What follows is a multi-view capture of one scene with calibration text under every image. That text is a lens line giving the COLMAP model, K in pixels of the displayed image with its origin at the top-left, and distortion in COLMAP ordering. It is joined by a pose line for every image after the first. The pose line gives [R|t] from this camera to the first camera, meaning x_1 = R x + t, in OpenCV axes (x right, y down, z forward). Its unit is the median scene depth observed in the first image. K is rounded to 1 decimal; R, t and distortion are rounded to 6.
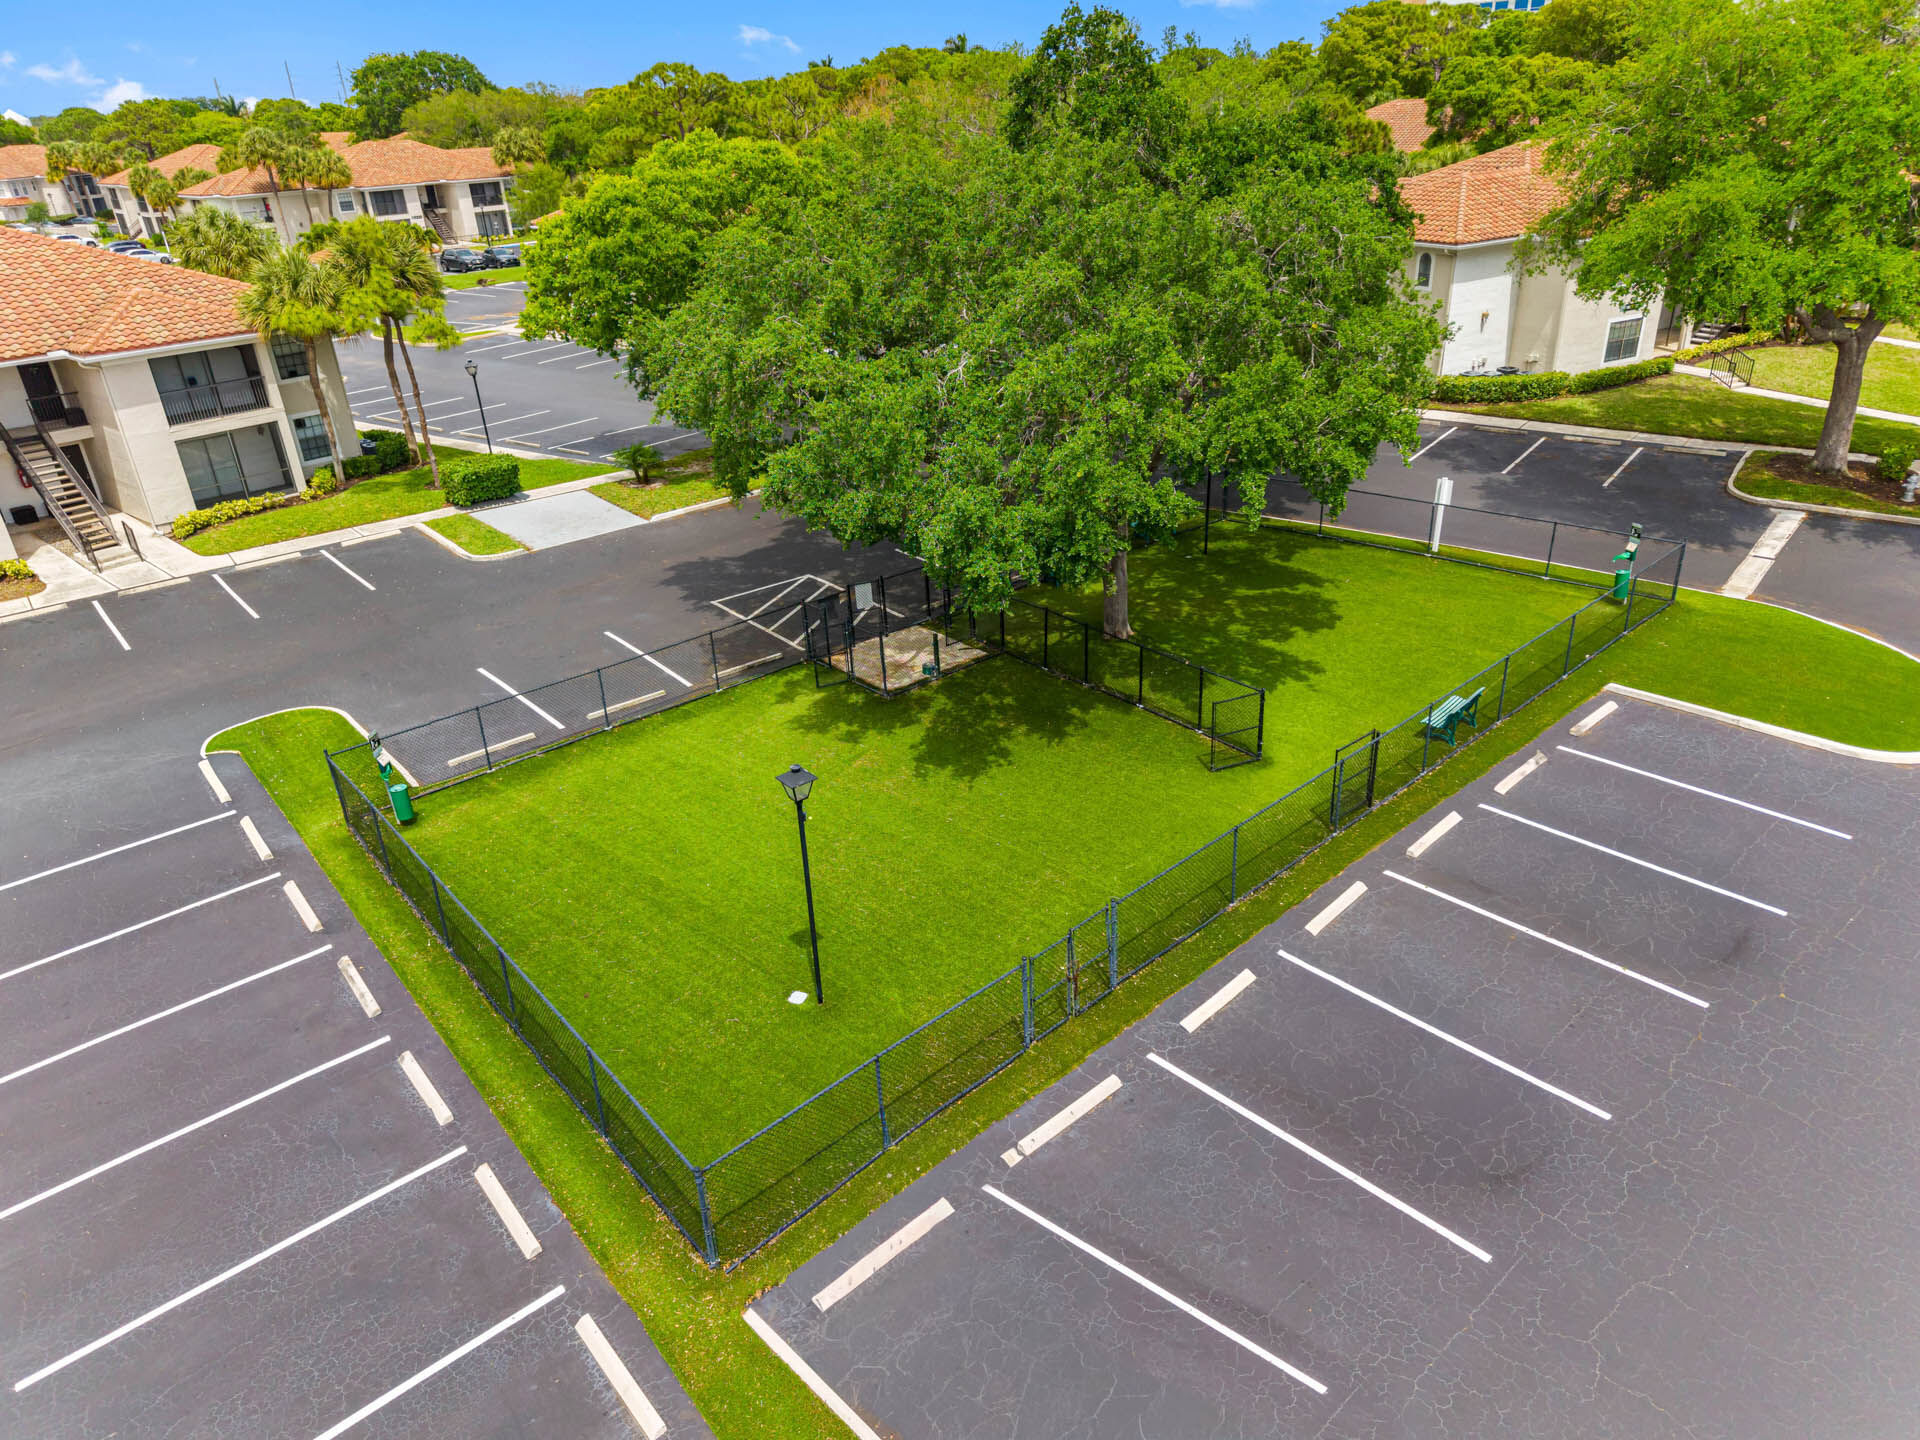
lens RADIAL K [[1212.2, 0, 960.0], [0, 1212.2, 720.0], [0, 0, 1]] dist [0.001283, 0.001213]
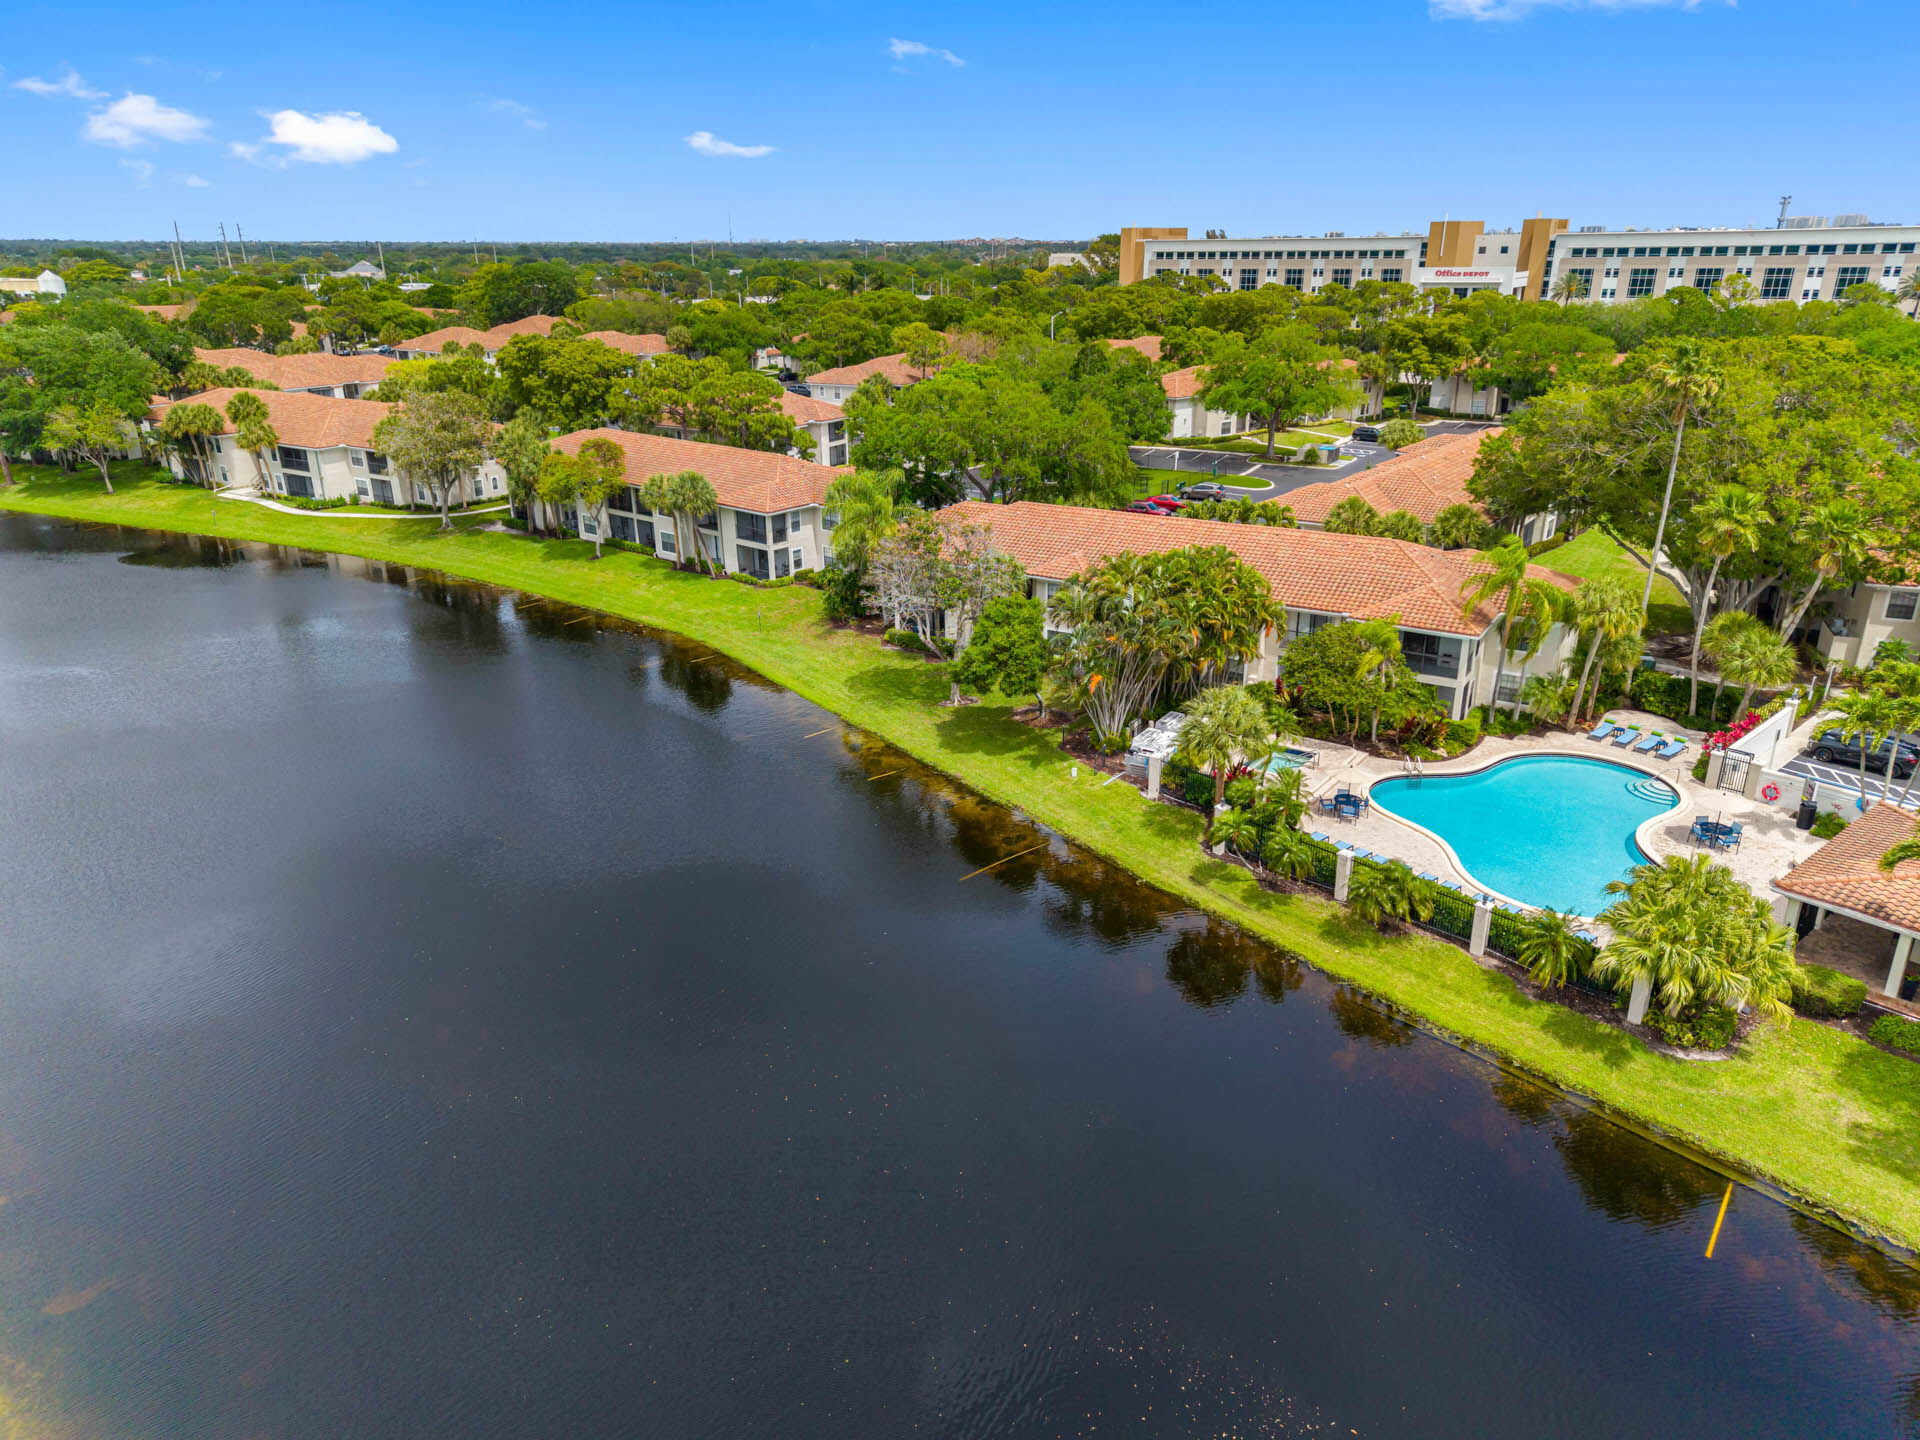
lens RADIAL K [[1212.2, 0, 960.0], [0, 1212.2, 720.0], [0, 0, 1]] dist [0.001283, 0.001213]
pose [[0.980876, -0.029069, 0.192450, -0.814917], [0.050335, 0.993032, -0.106550, 0.789620], [-0.188012, 0.114200, 0.975505, -1.982964]]
